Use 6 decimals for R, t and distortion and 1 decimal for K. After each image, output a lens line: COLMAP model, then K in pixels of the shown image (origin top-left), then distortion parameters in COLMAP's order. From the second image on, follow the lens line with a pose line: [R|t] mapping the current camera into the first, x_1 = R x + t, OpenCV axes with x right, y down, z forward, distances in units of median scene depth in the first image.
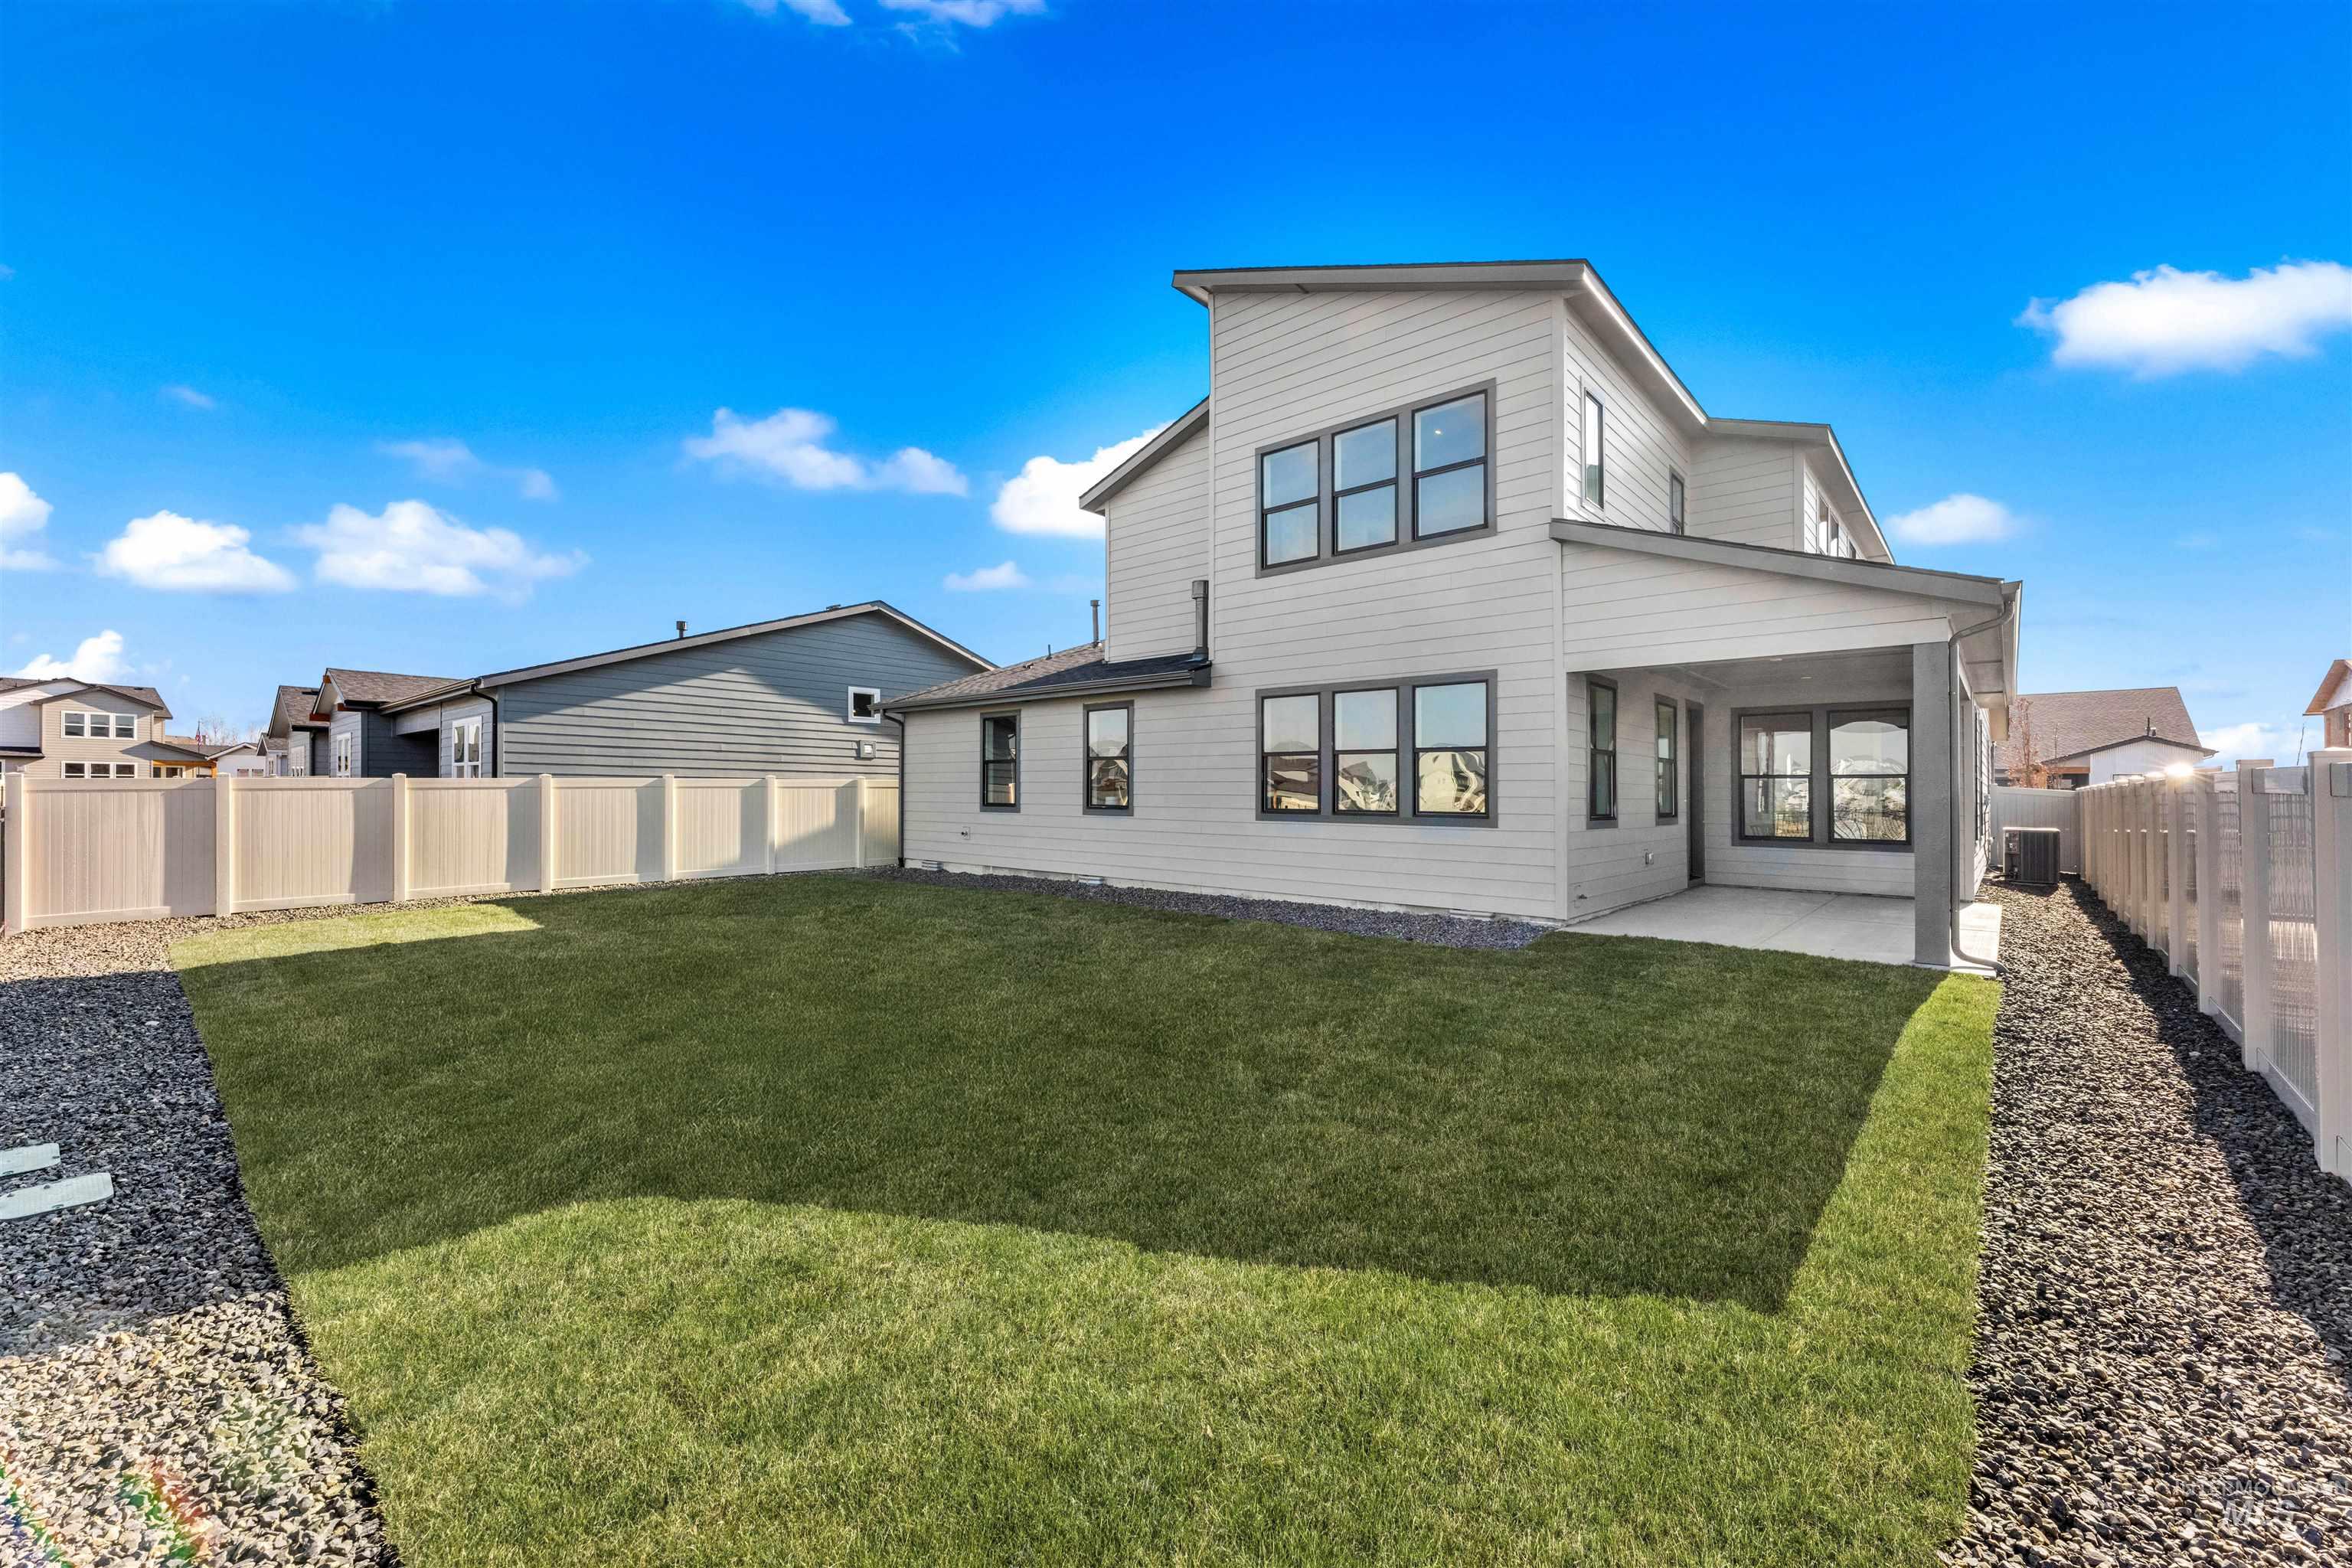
lens RADIAL K [[942.5, 0, 1176.0], [0, 942.5, 784.0], [0, 0, 1]] dist [-0.001470, -0.000211]
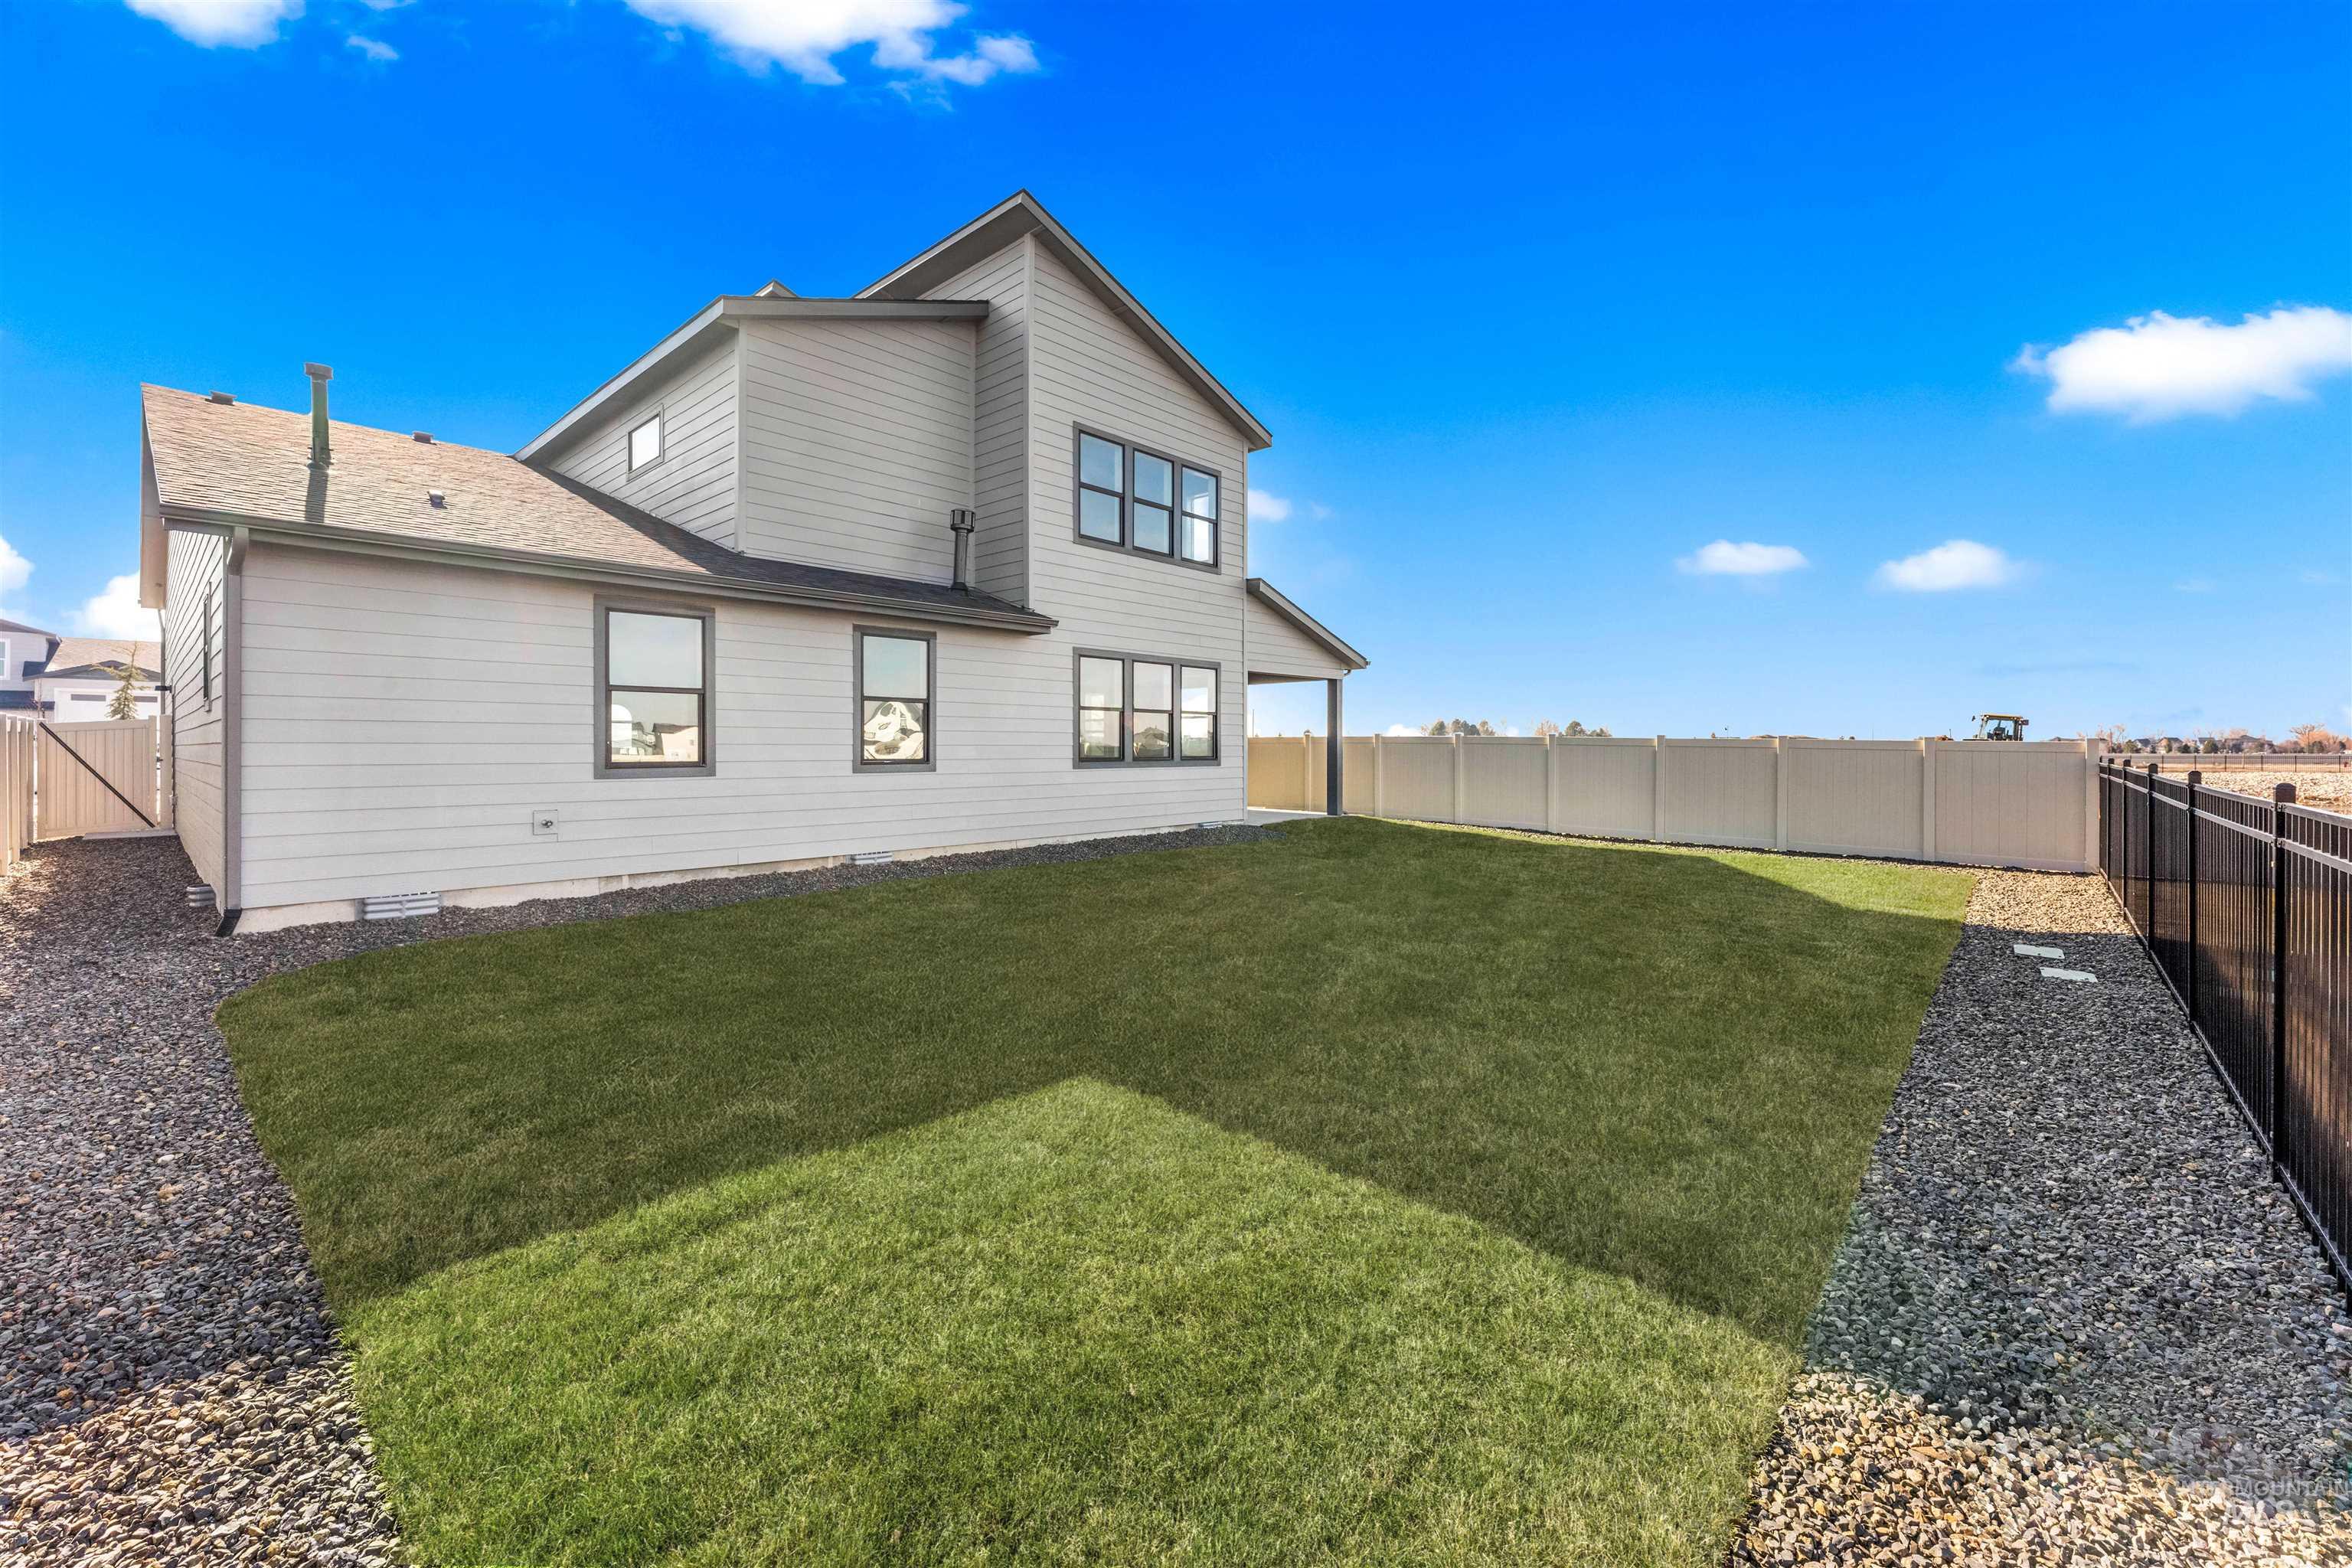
lens RADIAL K [[912.7, 0, 1175.0], [0, 912.7, 741.7], [0, 0, 1]] dist [-0.000461, -0.000041]
pose [[0.015884, -0.004787, 0.999862, -0.957827], [-0.012546, 0.999909, 0.004987, 0.001540], [-0.999795, -0.012624, 0.015823, 0.870343]]
